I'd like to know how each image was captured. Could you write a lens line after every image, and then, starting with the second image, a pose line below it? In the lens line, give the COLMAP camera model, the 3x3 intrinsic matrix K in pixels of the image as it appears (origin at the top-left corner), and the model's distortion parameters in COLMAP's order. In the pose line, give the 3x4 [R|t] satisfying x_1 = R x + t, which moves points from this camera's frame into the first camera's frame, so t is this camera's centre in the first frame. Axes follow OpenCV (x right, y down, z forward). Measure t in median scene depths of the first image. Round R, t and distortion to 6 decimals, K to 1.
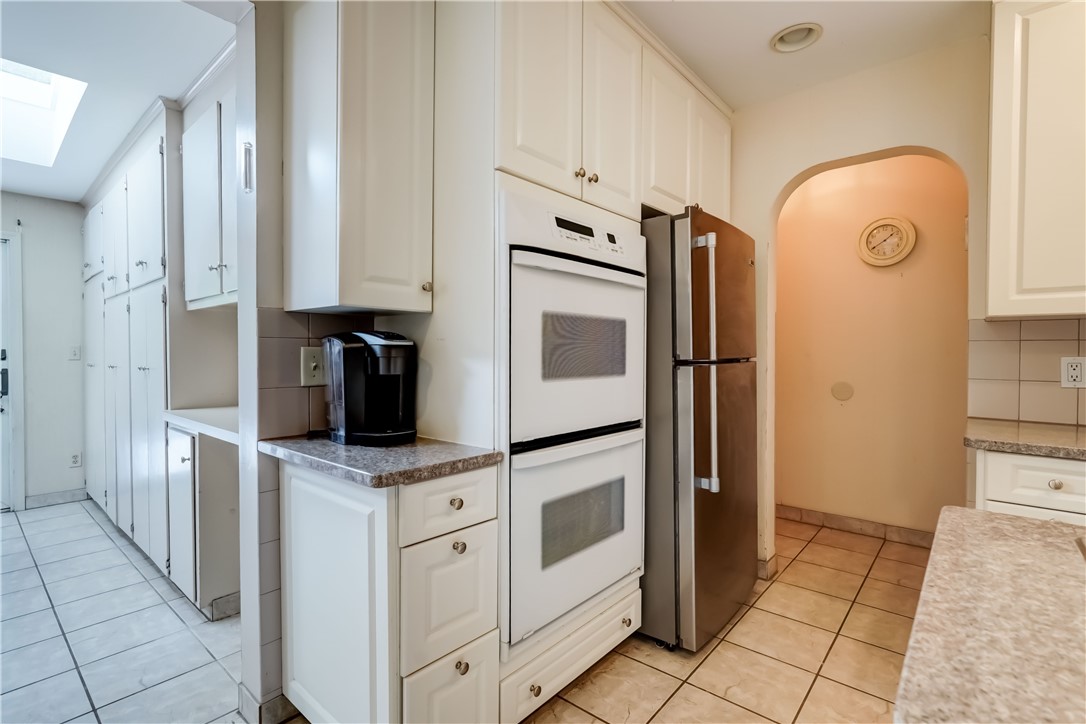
lens RADIAL K [[512.9, 0, 538.4], [0, 512.9, 358.3], [0, 0, 1]] dist [-0.009605, 0.006731]
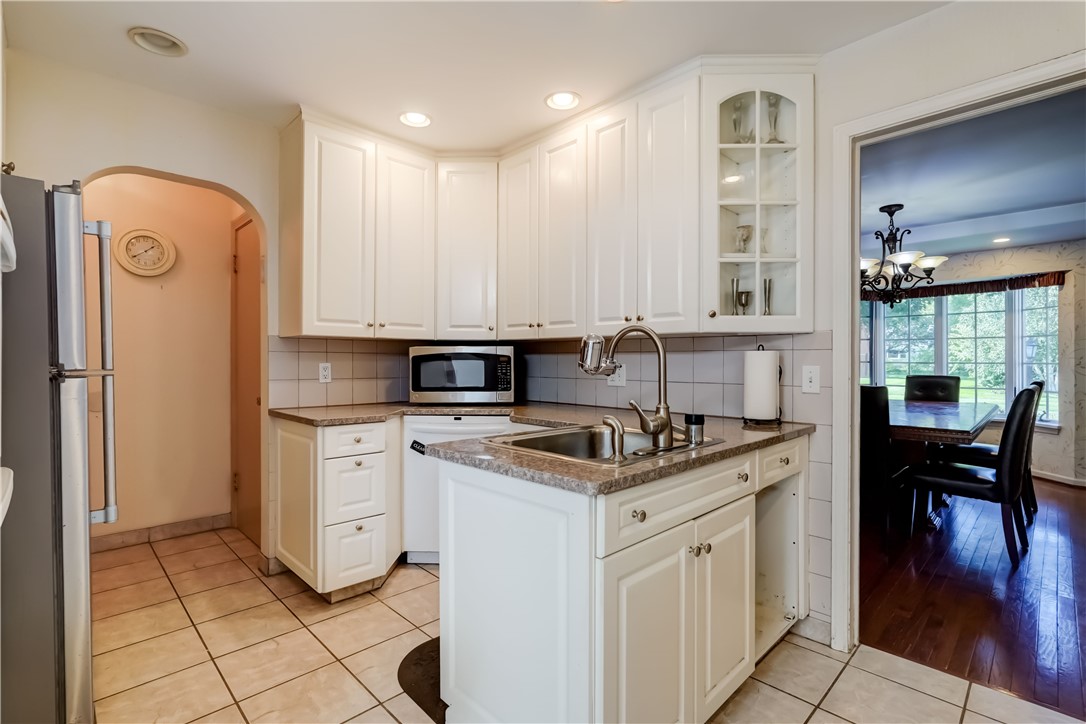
lens RADIAL K [[512.9, 0, 543.2], [0, 512.9, 359.7], [0, 0, 1]] dist [-0.009605, 0.006731]
pose [[0.069281, -0.000092, 0.997597, -0.379432], [0.013543, 0.999908, -0.000849, -0.001952], [-0.997505, 0.013569, 0.069276, 0.173741]]
